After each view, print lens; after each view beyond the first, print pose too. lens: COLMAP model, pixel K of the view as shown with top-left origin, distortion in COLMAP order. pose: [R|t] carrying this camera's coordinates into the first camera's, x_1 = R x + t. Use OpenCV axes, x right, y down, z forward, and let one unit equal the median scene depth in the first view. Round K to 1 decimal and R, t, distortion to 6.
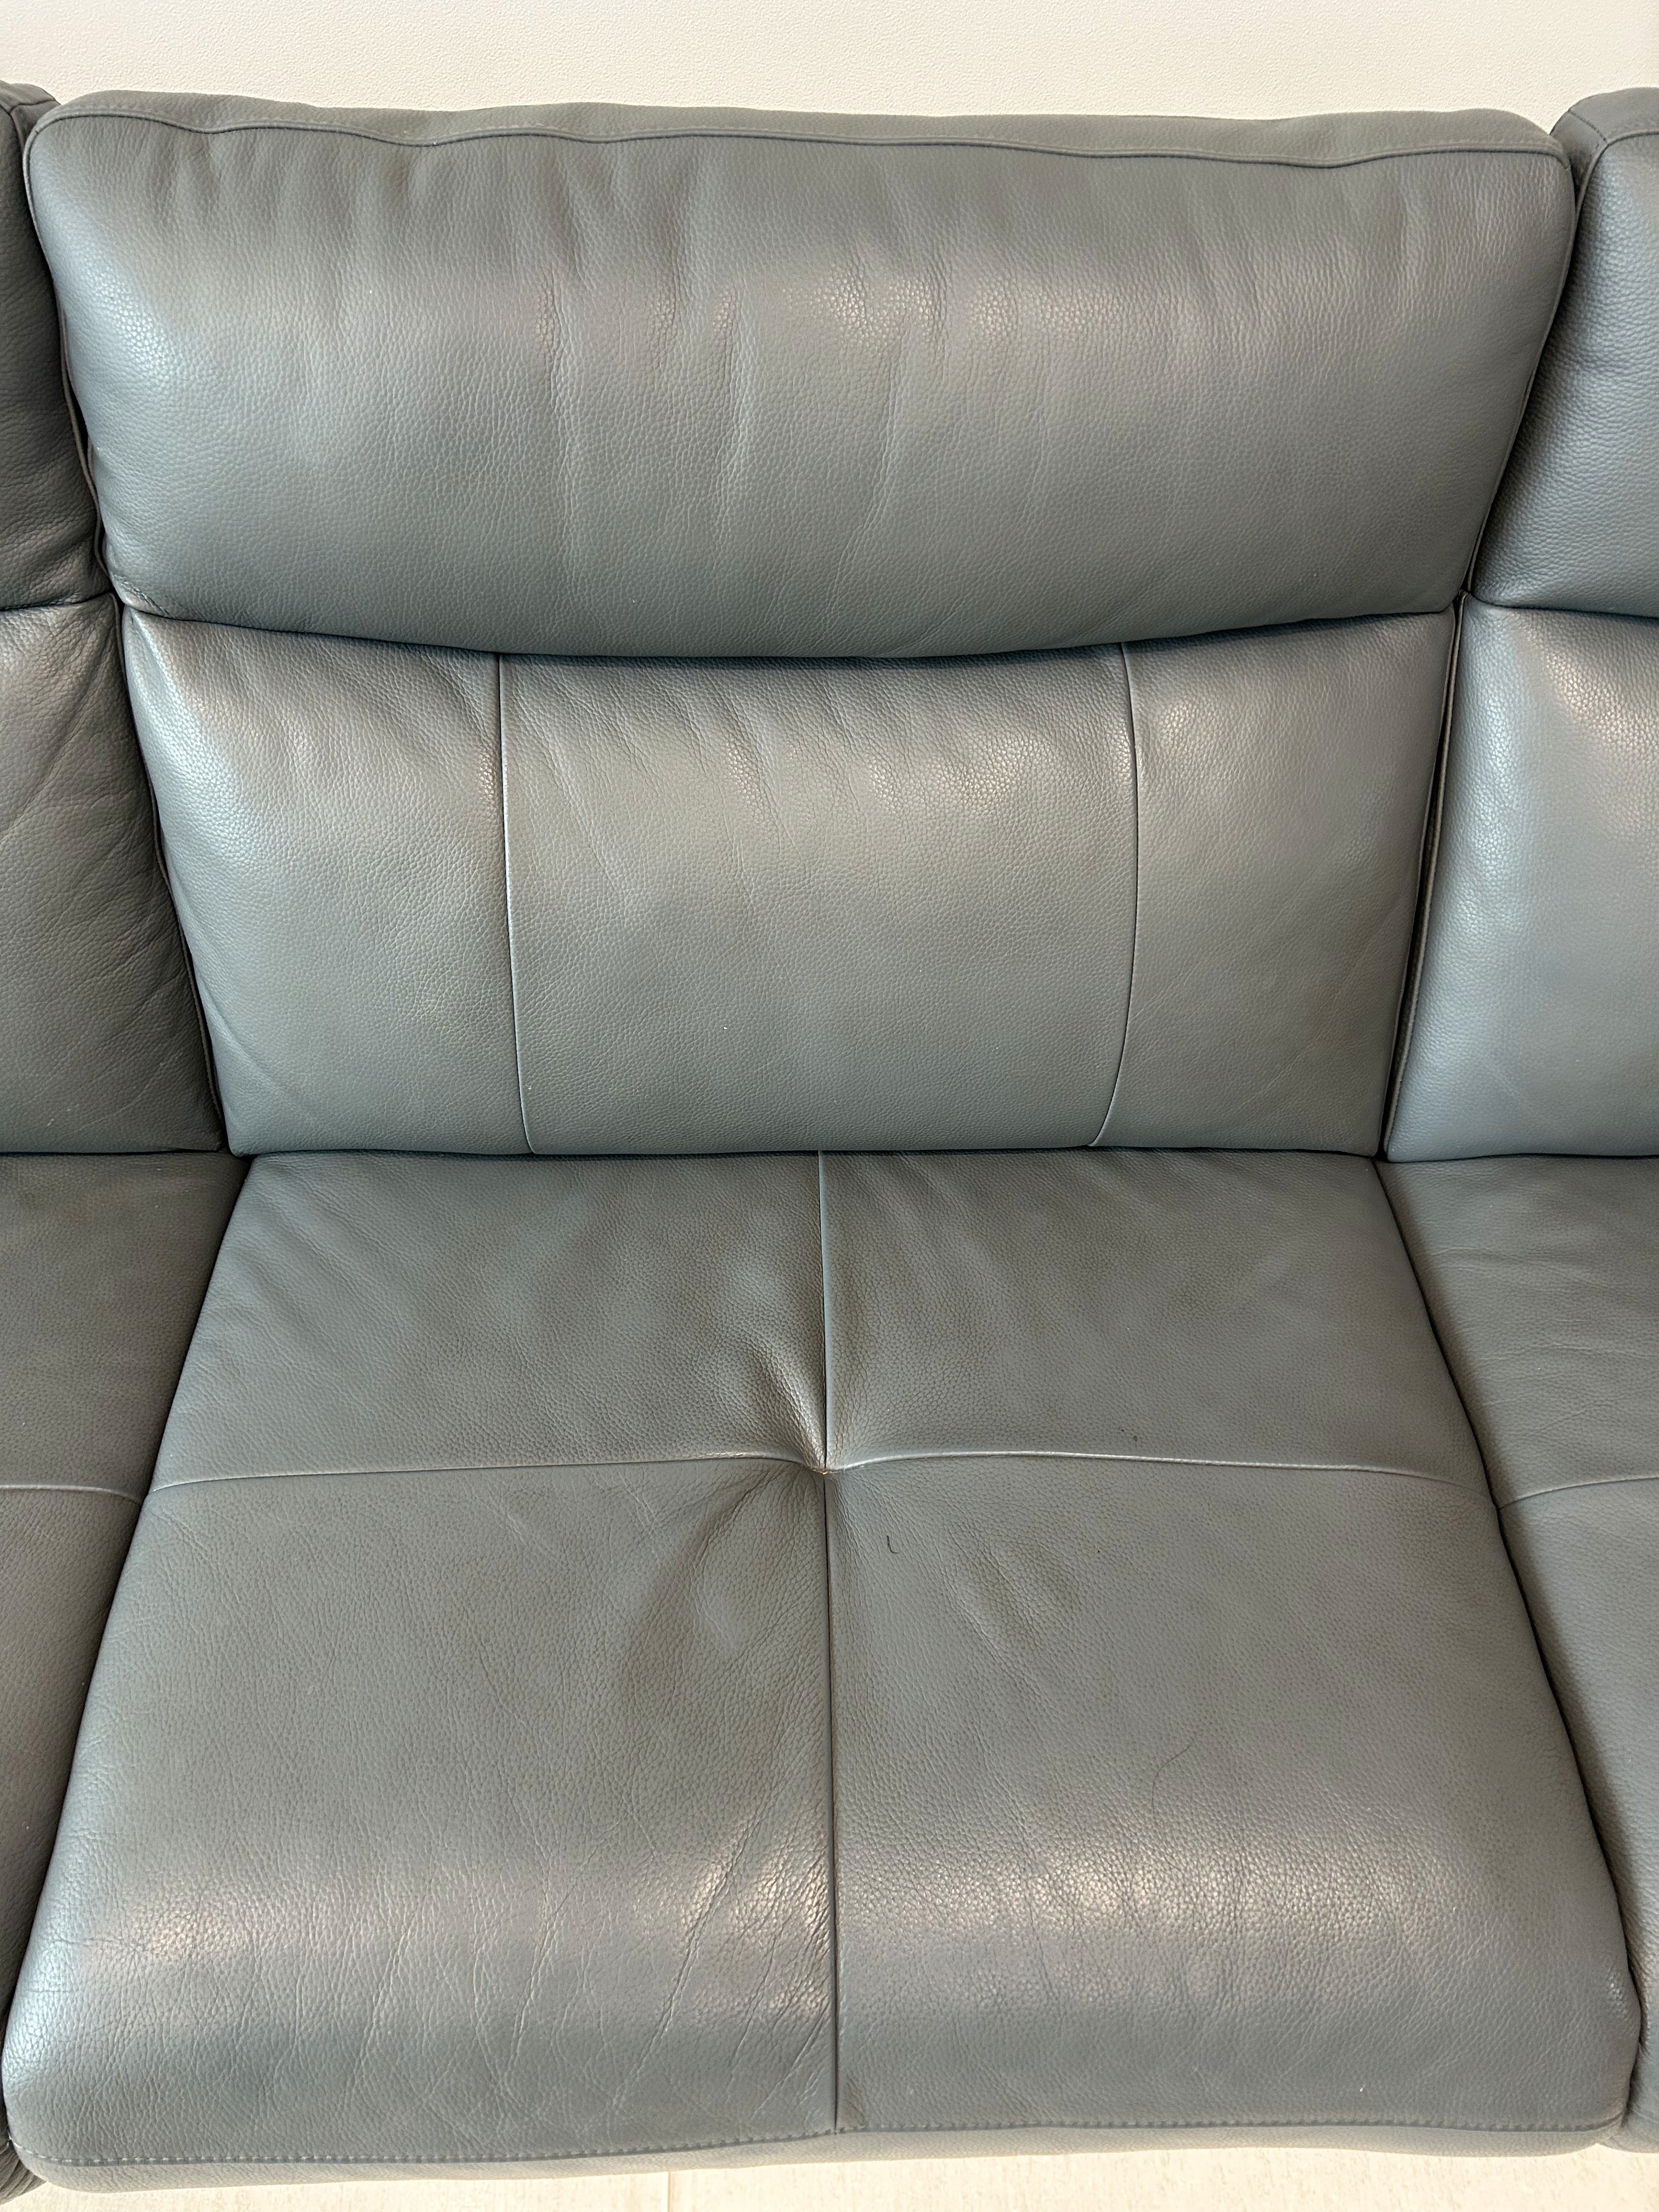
lens RADIAL K [[1652.7, 0, 828.8], [0, 1652.7, 1111.0], [0, 0, 1]] dist [0.062206, -0.060391]
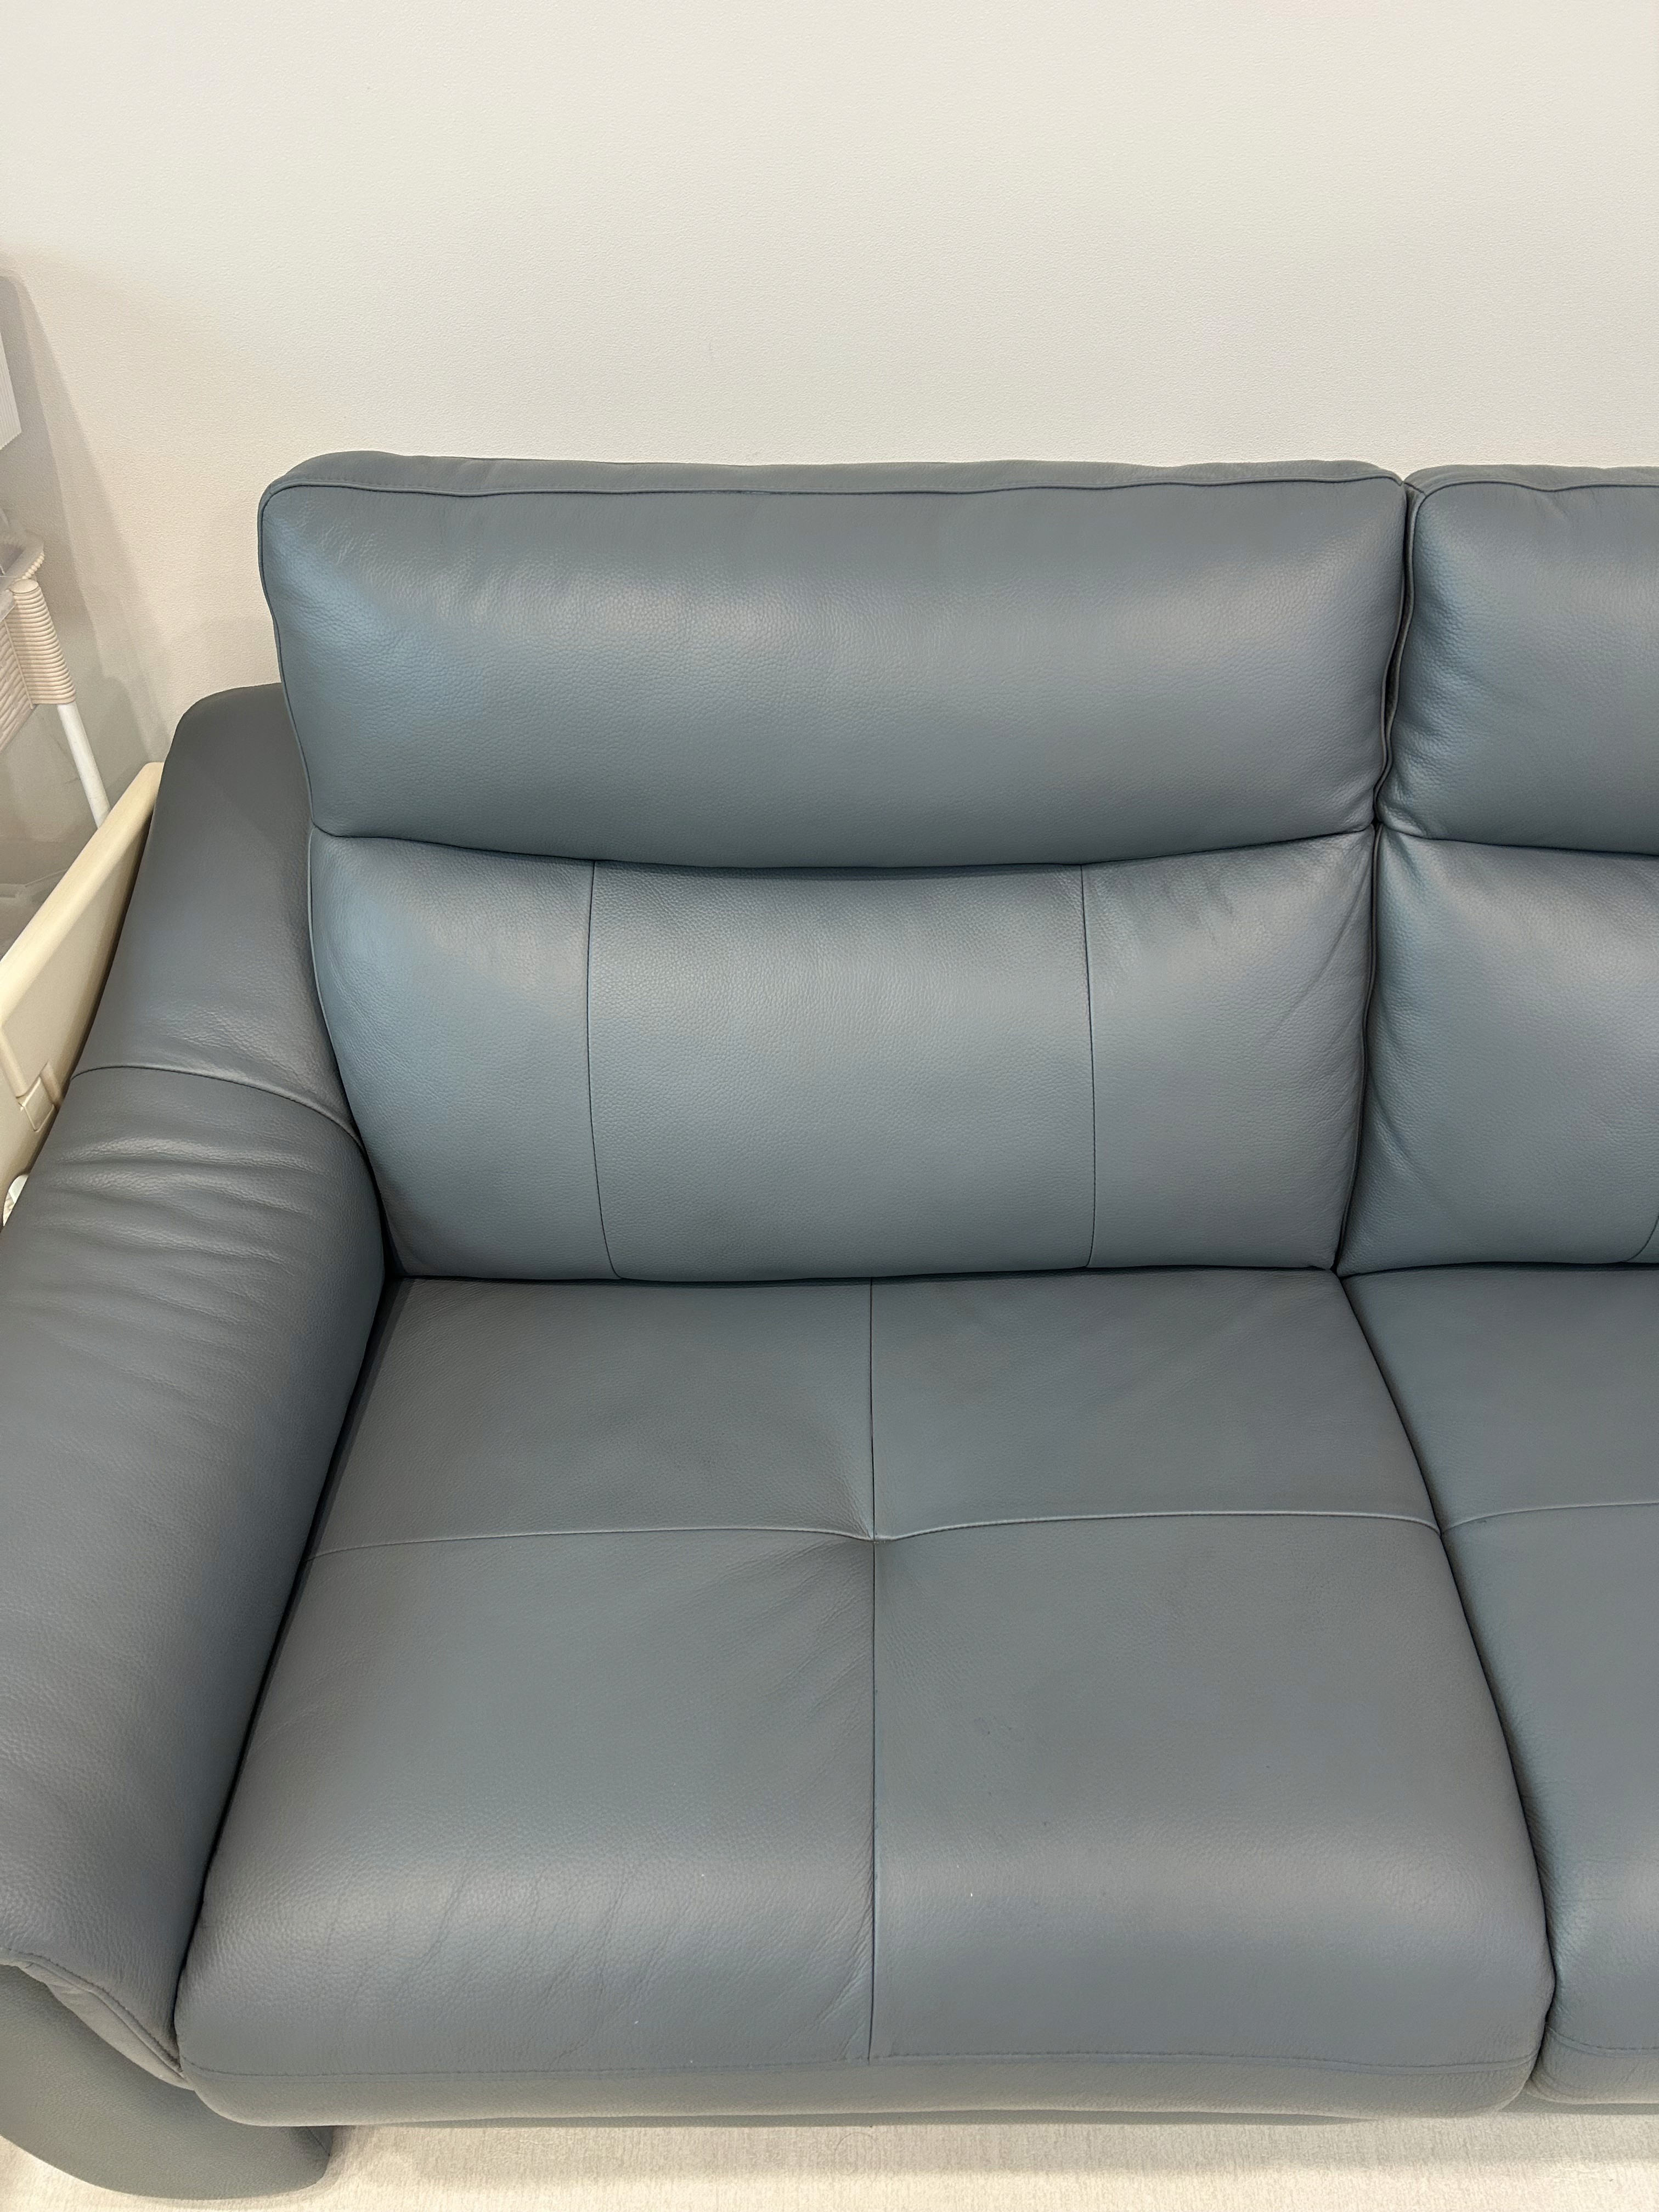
lens RADIAL K [[1652.7, 0, 840.3], [0, 1652.7, 1109.6], [0, 0, 1]] dist [0.062206, -0.060391]
pose [[0.997331, -0.022329, -0.069521, -0.751865], [0.012059, 0.989389, -0.144788, 0.095007], [0.072016, 0.143563, 0.987017, -0.283266]]
